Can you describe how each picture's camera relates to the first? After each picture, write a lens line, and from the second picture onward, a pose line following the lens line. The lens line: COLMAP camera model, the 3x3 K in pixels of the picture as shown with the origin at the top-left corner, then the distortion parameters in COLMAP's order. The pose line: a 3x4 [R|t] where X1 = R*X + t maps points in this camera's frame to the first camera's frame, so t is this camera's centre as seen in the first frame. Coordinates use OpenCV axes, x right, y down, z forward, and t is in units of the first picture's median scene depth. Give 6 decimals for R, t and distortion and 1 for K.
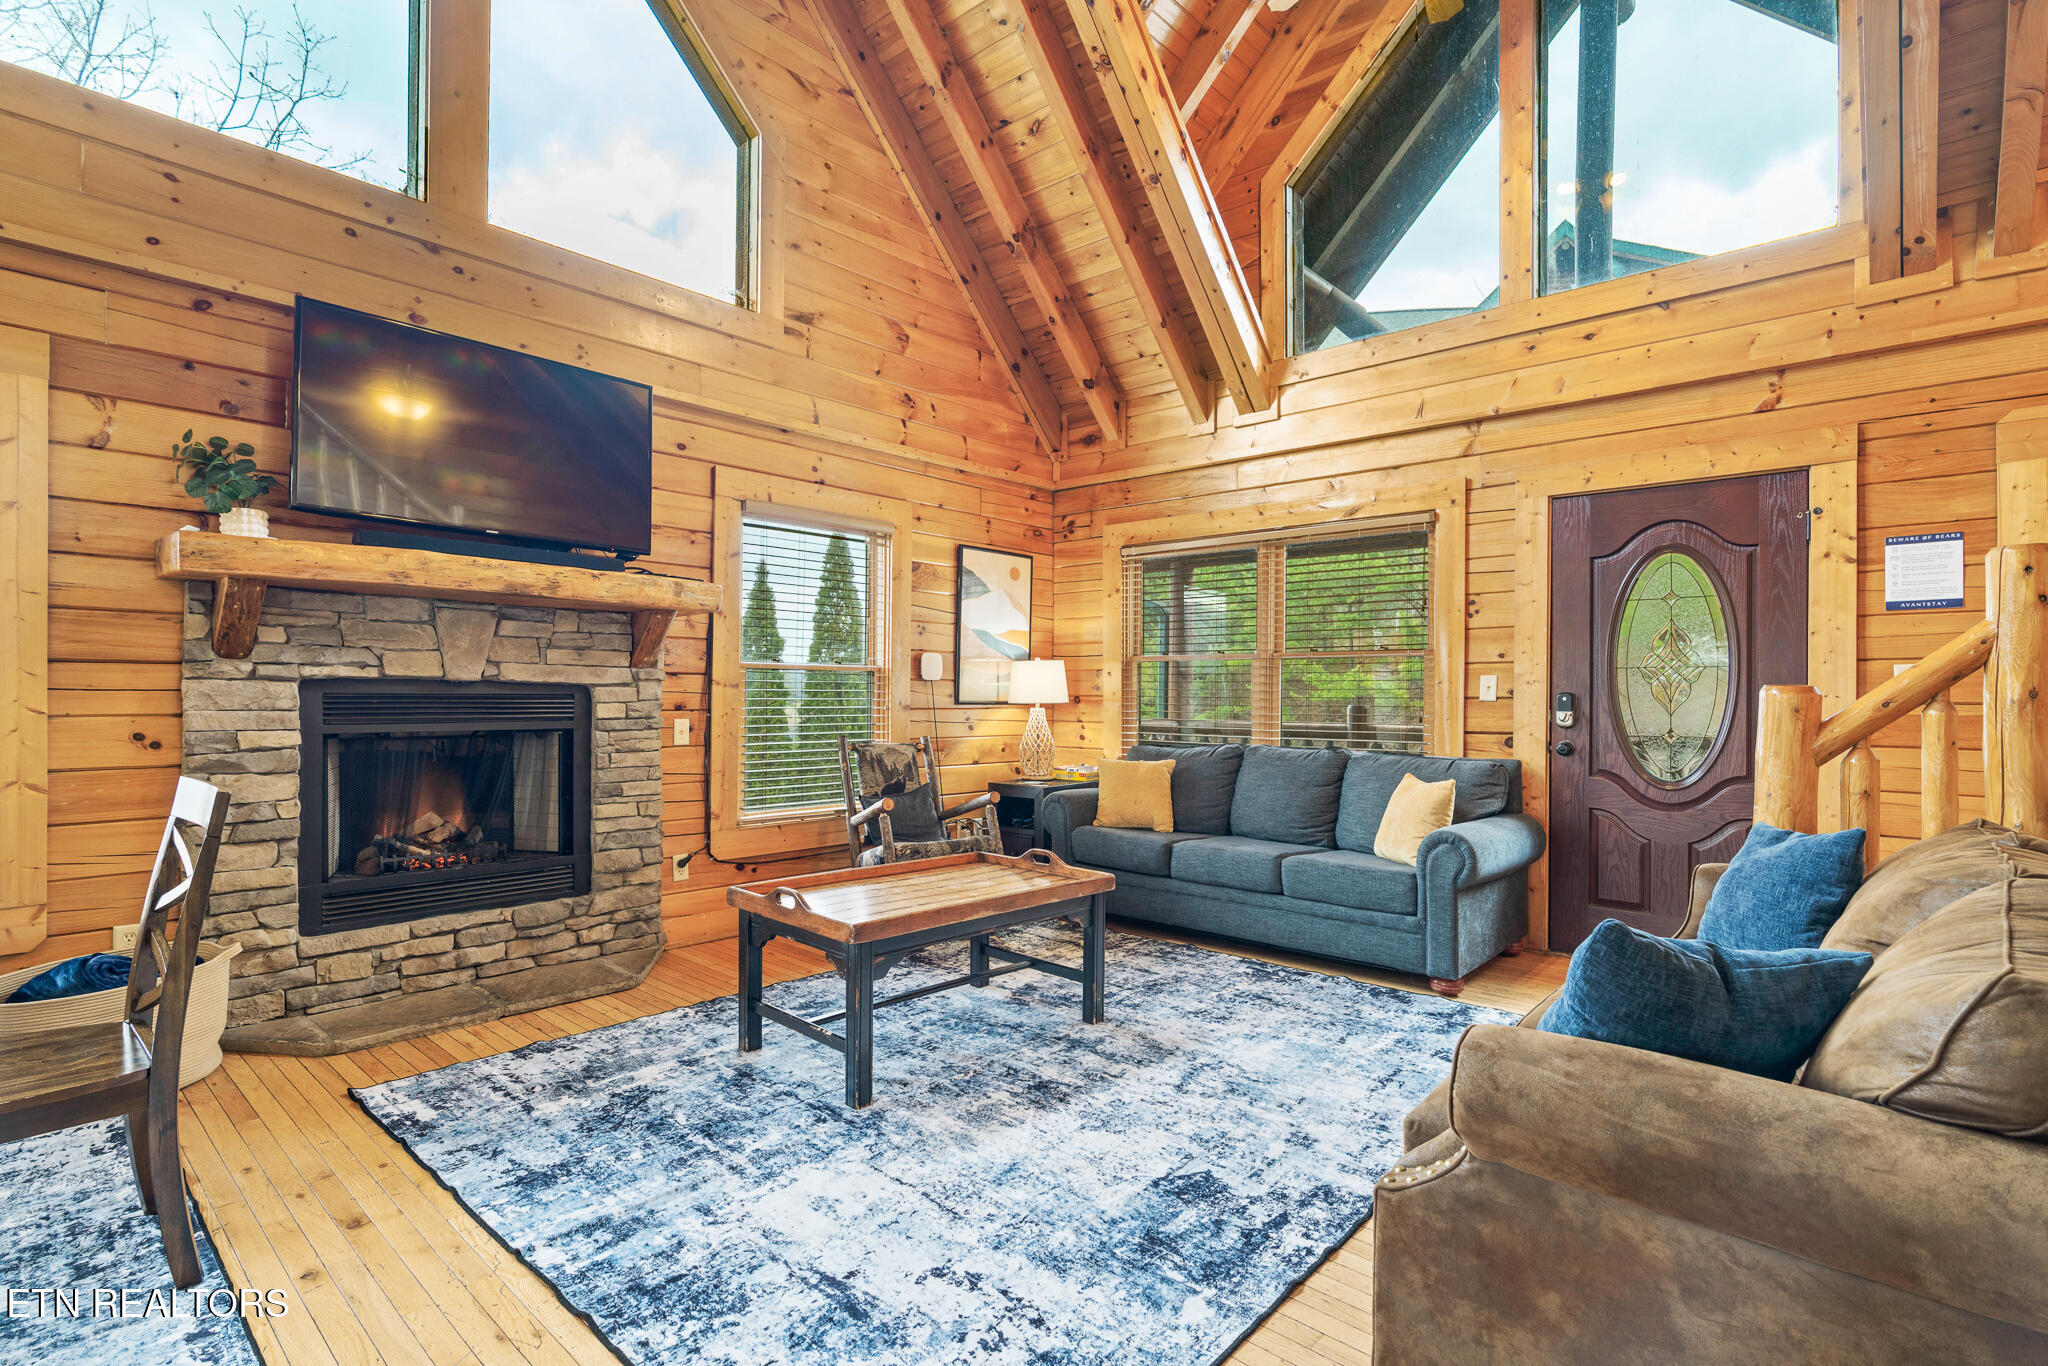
lens RADIAL K [[978.3, 0, 1031.7], [0, 978.3, 687.6], [0, 0, 1]] dist [-0.012065, 0.004347]
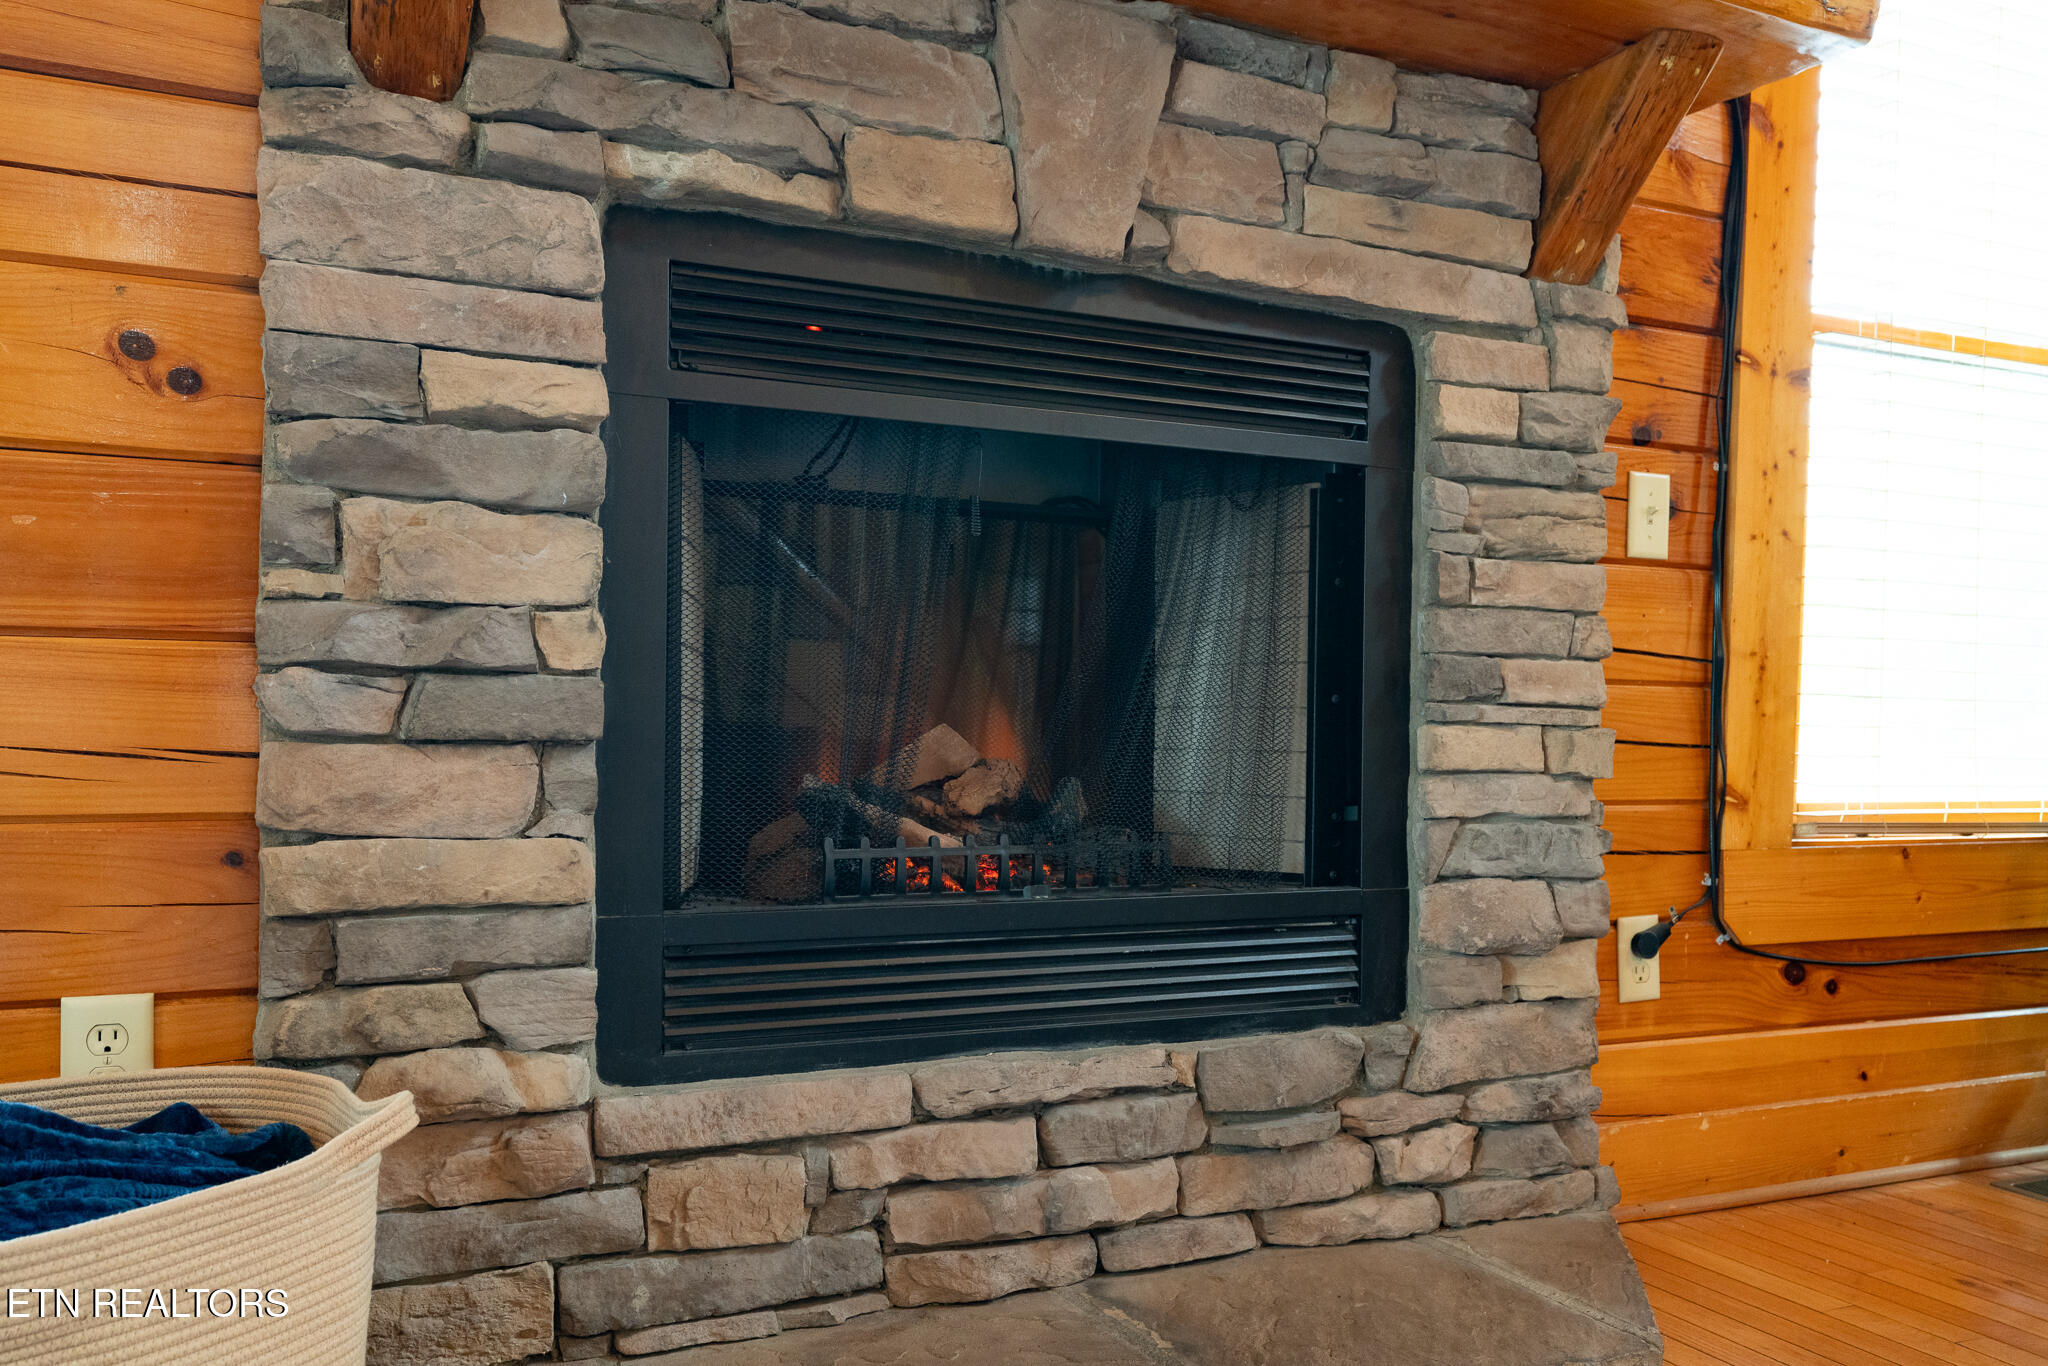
lens RADIAL K [[1709.2, 0, 1069.9], [0, 1709.2, 740.8], [0, 0, 1]] dist [-0.002702, 0.007542]
pose [[0.928966, 0.021413, -0.369544, -0.409591], [-0.012748, 0.999584, 0.025875, 0.130299], [0.369944, -0.019326, 0.928853, 0.545016]]
